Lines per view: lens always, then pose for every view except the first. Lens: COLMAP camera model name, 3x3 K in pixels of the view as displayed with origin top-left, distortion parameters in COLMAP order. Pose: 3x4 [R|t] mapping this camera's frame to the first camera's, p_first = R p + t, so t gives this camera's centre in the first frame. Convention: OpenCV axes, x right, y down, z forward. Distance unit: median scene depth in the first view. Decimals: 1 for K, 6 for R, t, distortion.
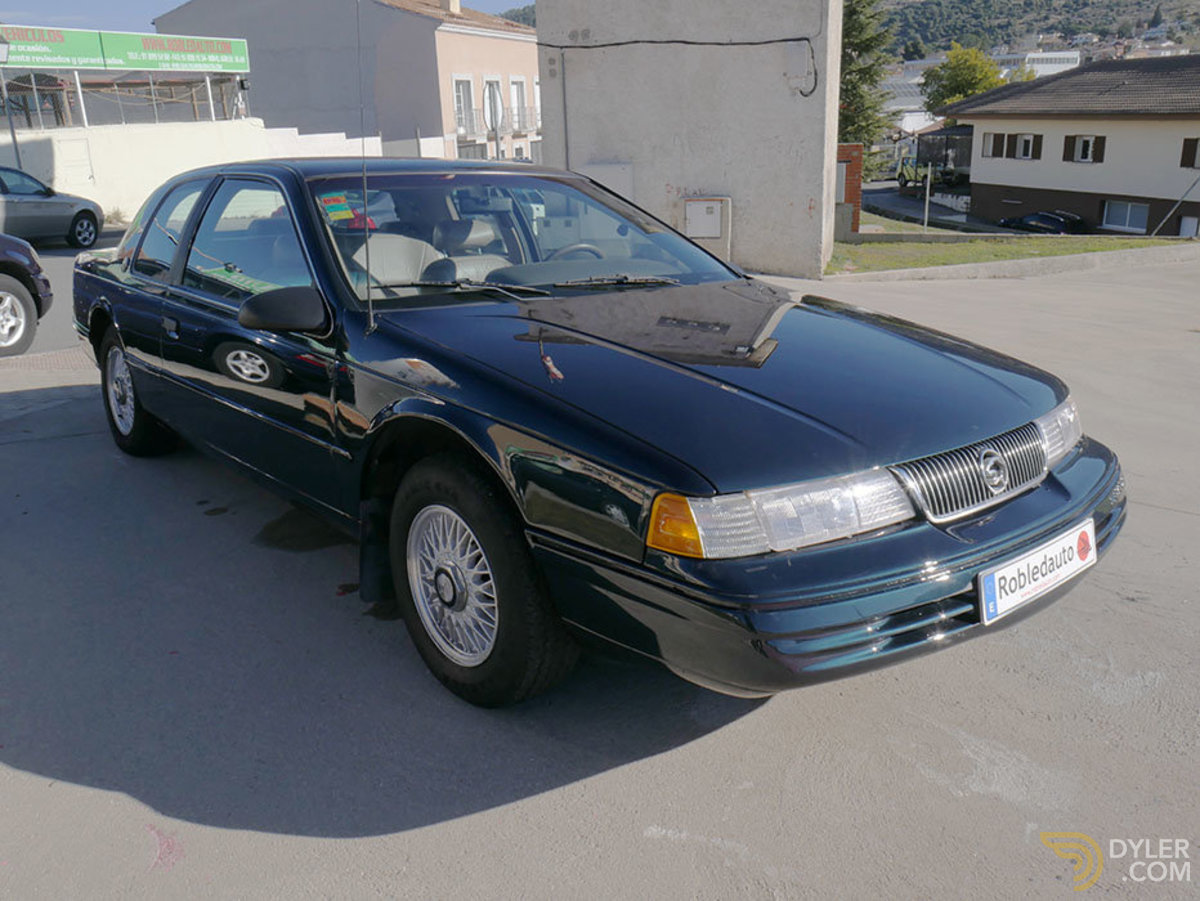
lens RADIAL K [[985.1, 0, 631.5], [0, 985.1, 449.7], [0, 0, 1]] dist [-0.015949, -0.000639]
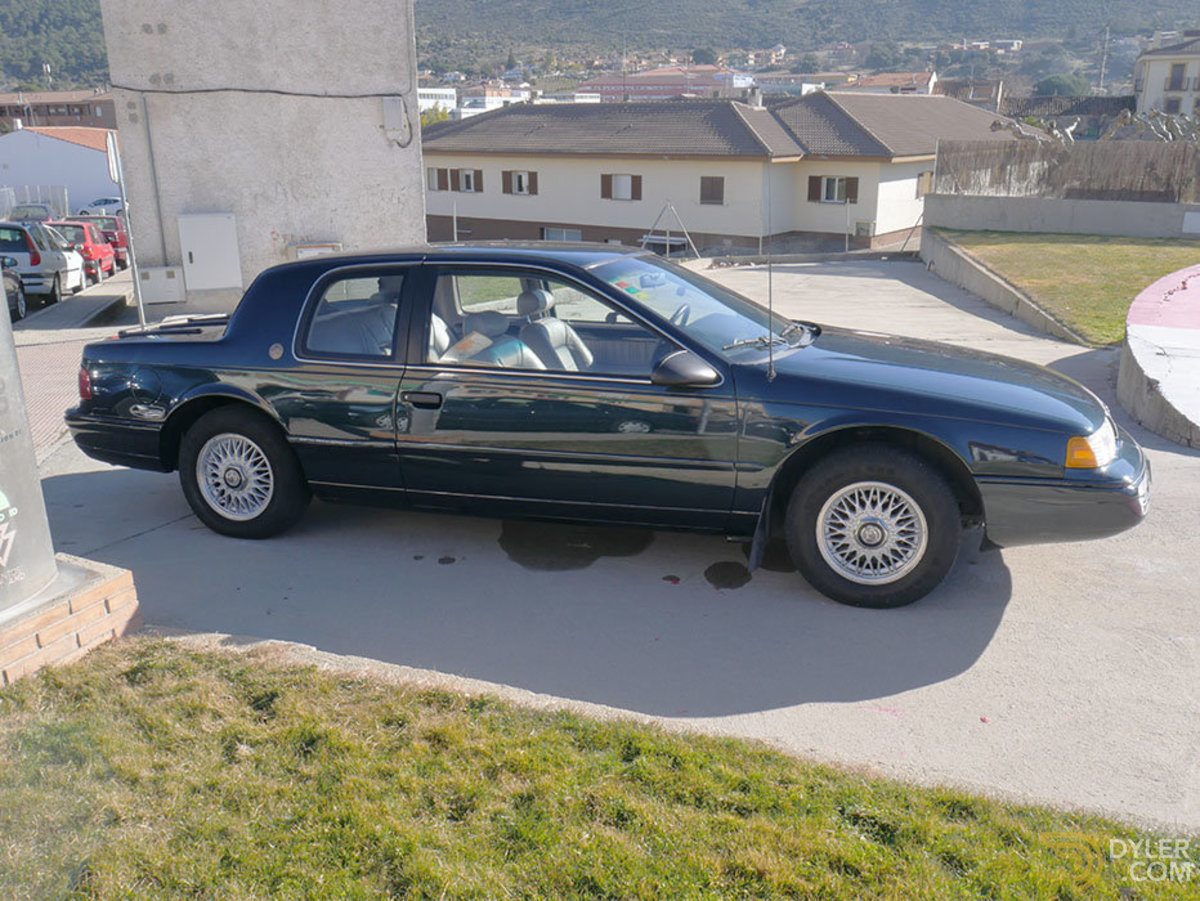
lens RADIAL K [[985.1, 0, 631.5], [0, 985.1, 449.7], [0, 0, 1]] dist [-0.015949, -0.000639]
pose [[0.839380, -0.141403, 0.524830, -0.211384], [0.155726, 0.987653, 0.017042, -0.012563], [-0.520760, 0.067425, 0.851036, -0.019541]]
